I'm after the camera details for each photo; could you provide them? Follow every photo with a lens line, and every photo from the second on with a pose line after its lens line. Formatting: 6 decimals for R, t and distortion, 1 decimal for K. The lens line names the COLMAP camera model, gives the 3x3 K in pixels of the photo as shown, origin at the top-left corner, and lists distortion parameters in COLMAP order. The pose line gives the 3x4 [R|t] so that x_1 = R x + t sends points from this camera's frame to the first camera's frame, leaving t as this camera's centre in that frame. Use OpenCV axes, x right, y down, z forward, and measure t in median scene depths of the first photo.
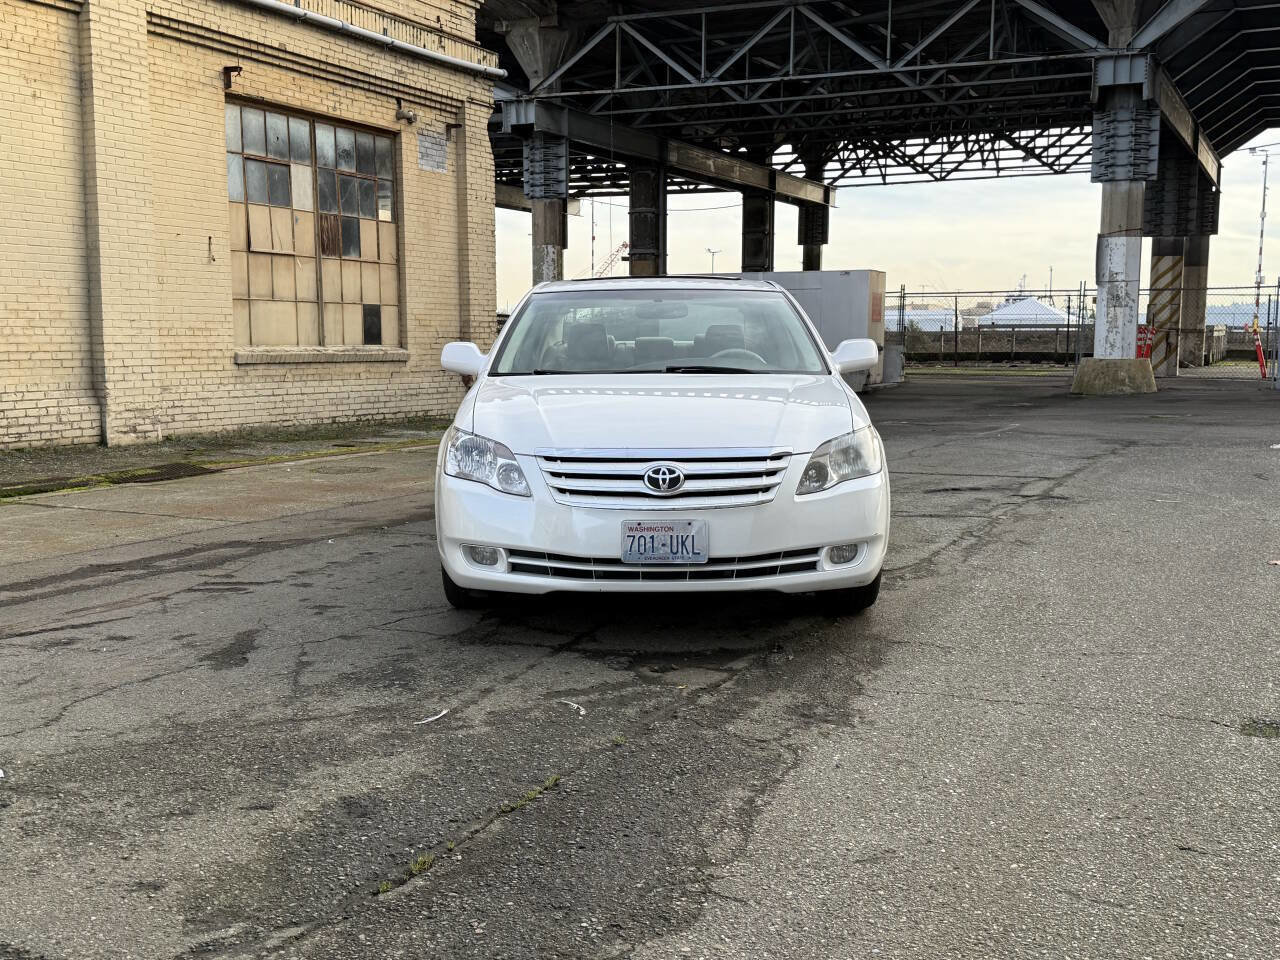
lens RADIAL K [[1306.0, 0, 643.7], [0, 1306.0, 481.9], [0, 0, 1]] dist [0.199209, -0.435826]
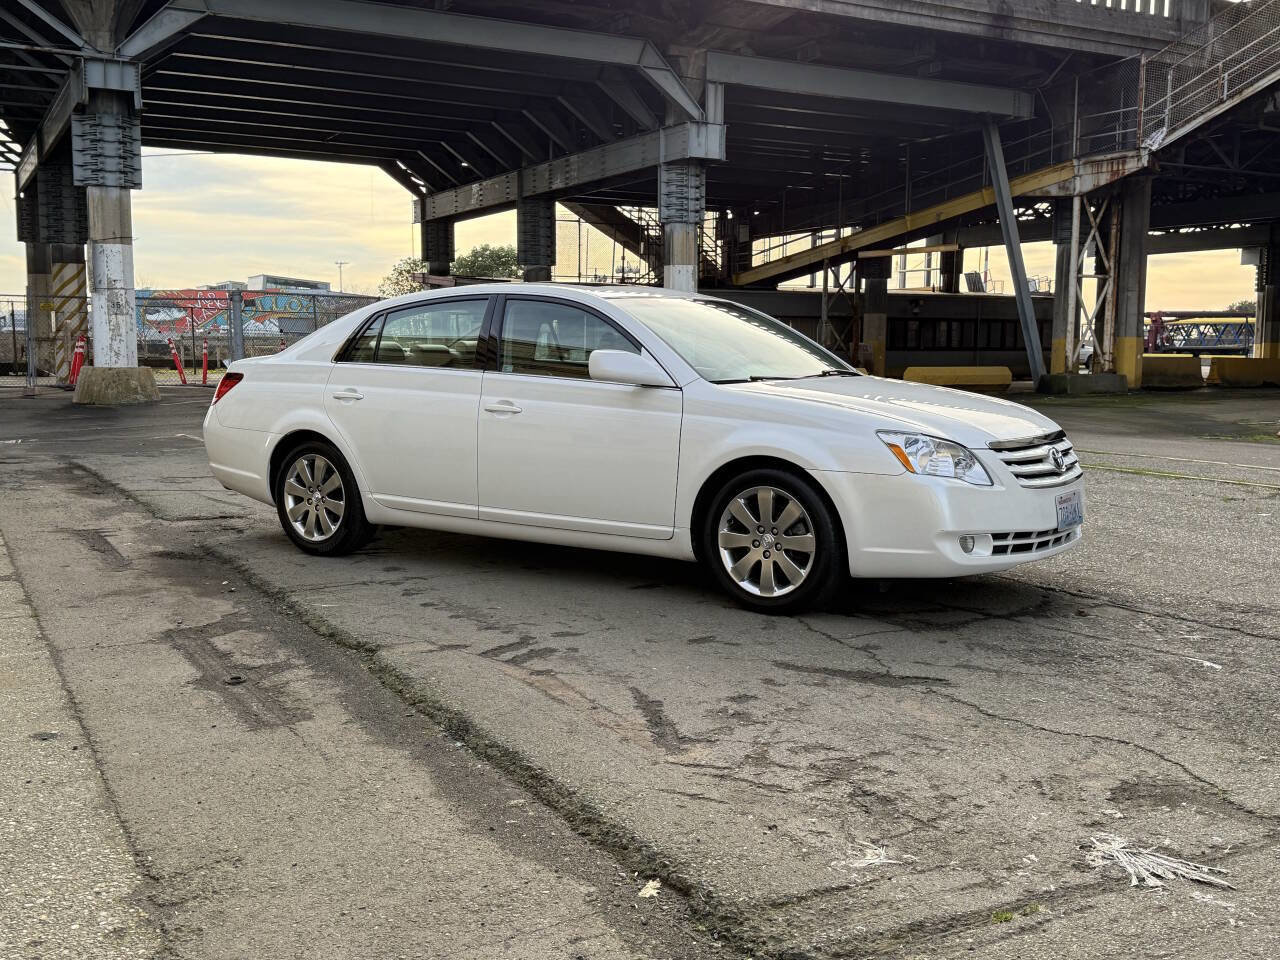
lens RADIAL K [[1303.0, 0, 655.4], [0, 1303.0, 480.0], [0, 0, 1]] dist [0.199359, -0.426304]
pose [[0.566976, -0.083940, 0.819447, -0.358292], [0.090513, 0.995119, 0.039309, -0.019398], [-0.818747, 0.051884, 0.571806, 0.181636]]
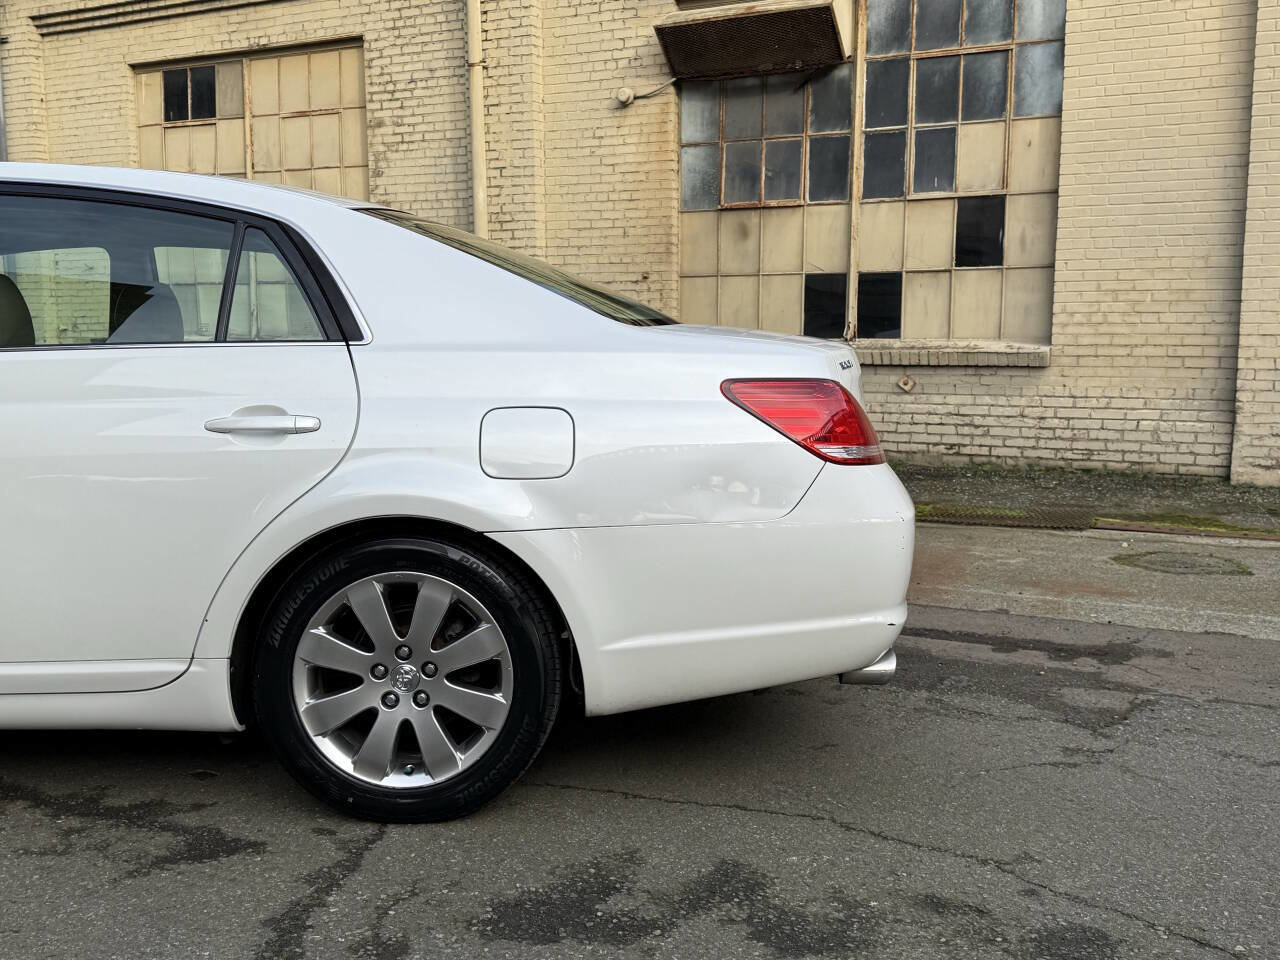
lens RADIAL K [[1307.2, 0, 645.7], [0, 1307.2, 487.6], [0, 0, 1]] dist [0.200097, -0.441005]
pose [[-0.018493, 0.116992, -0.992961, 0.238082], [-0.113974, 0.986410, 0.118343, -0.058697], [0.993312, 0.115360, -0.004908, 0.571386]]
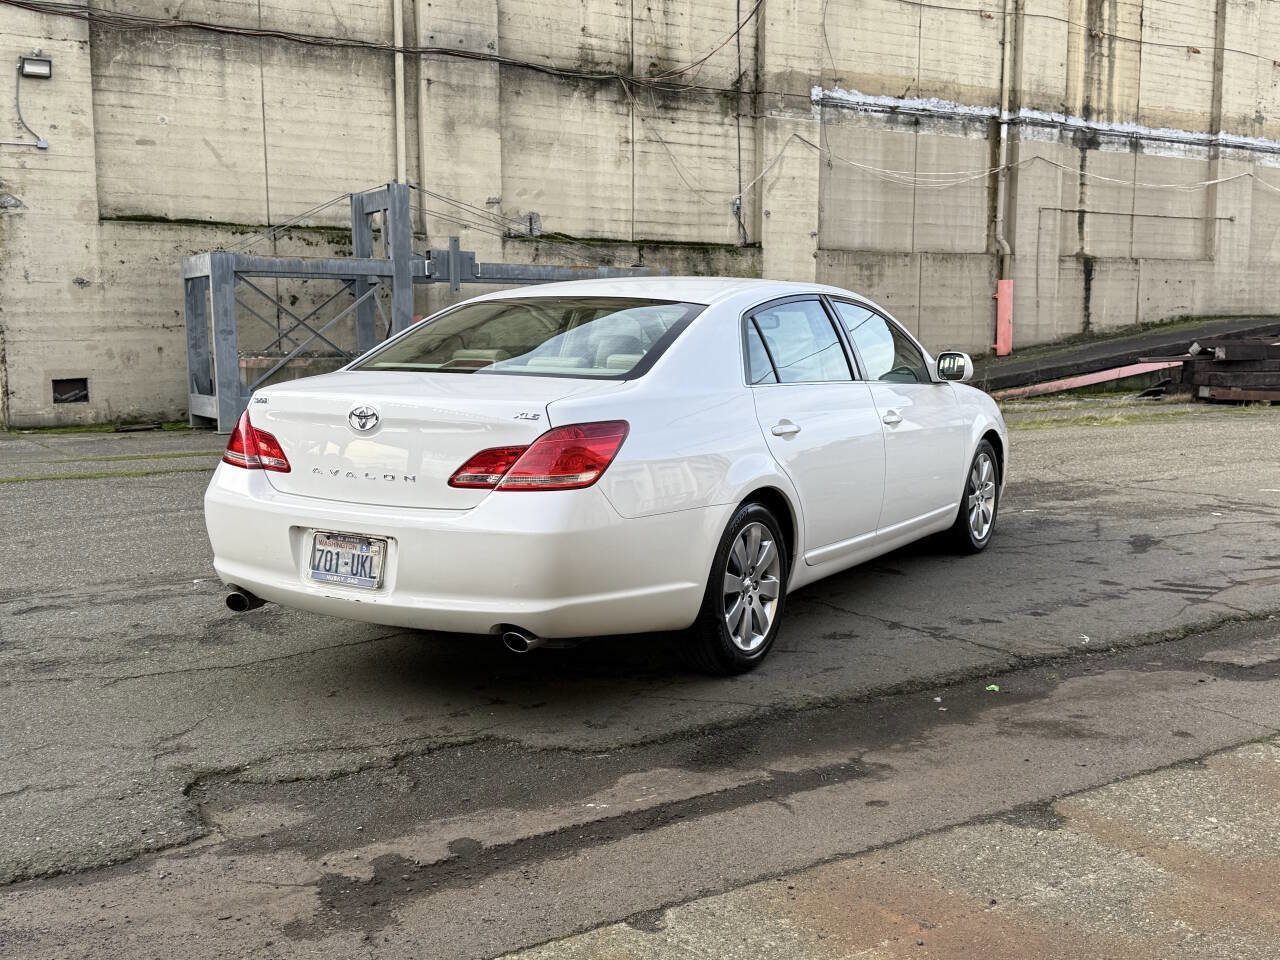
lens RADIAL K [[1306.0, 0, 643.7], [0, 1306.0, 481.9], [0, 0, 1]] dist [0.199209, -0.435826]
pose [[-0.856724, -0.063700, 0.511826, -0.187430], [0.057934, 0.974179, 0.218216, -0.099259], [-0.512511, 0.216603, -0.830913, 0.805471]]
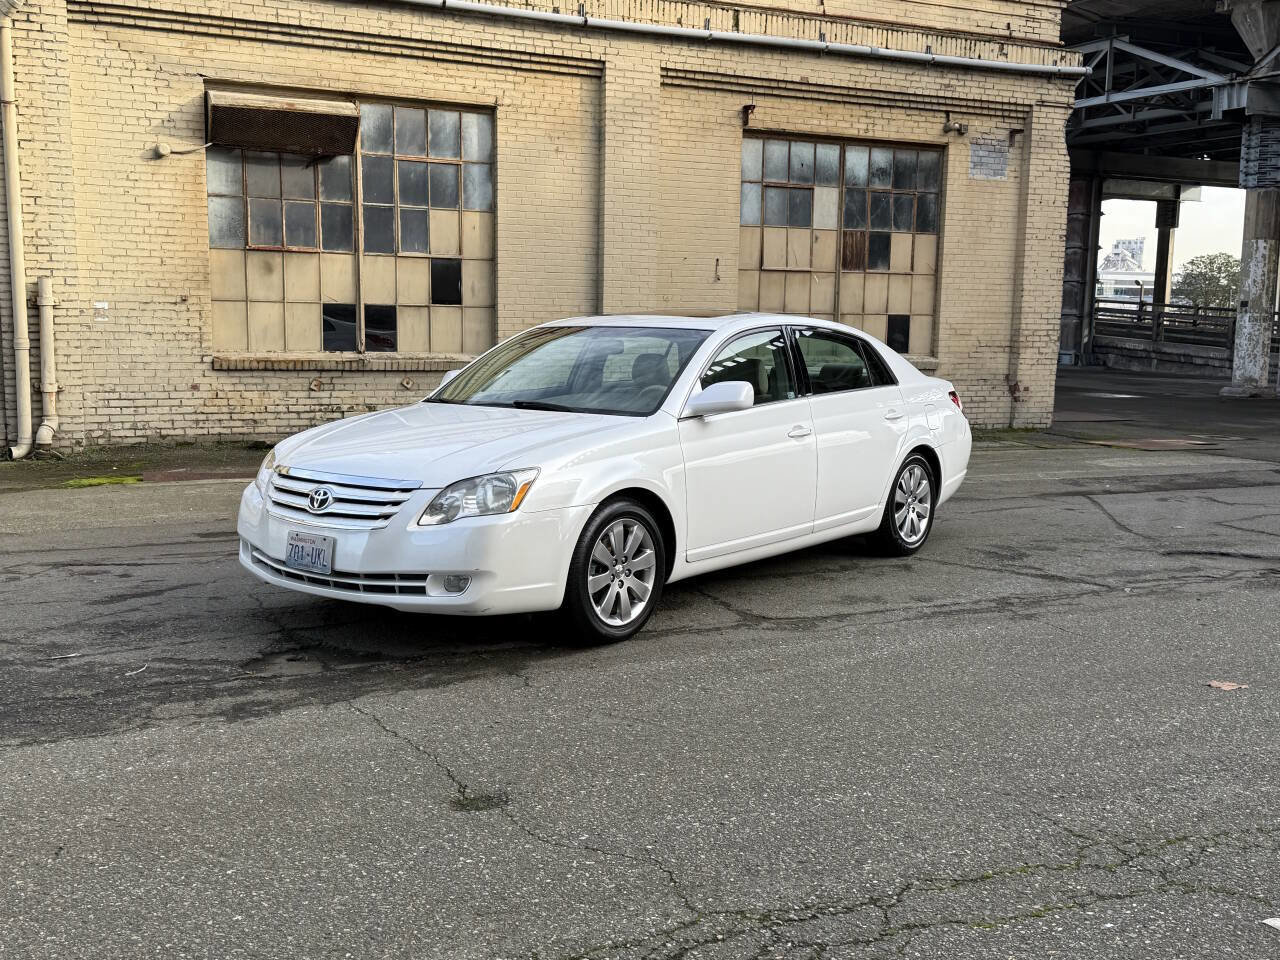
lens RADIAL K [[1289.7, 0, 648.0], [0, 1289.7, 483.5], [0, 0, 1]] dist [0.192278, -0.423092]
pose [[0.788306, 0.088275, -0.608918, 0.287891], [-0.082724, 0.995875, 0.037278, -0.025371], [0.609697, 0.020985, 0.792357, 0.074850]]
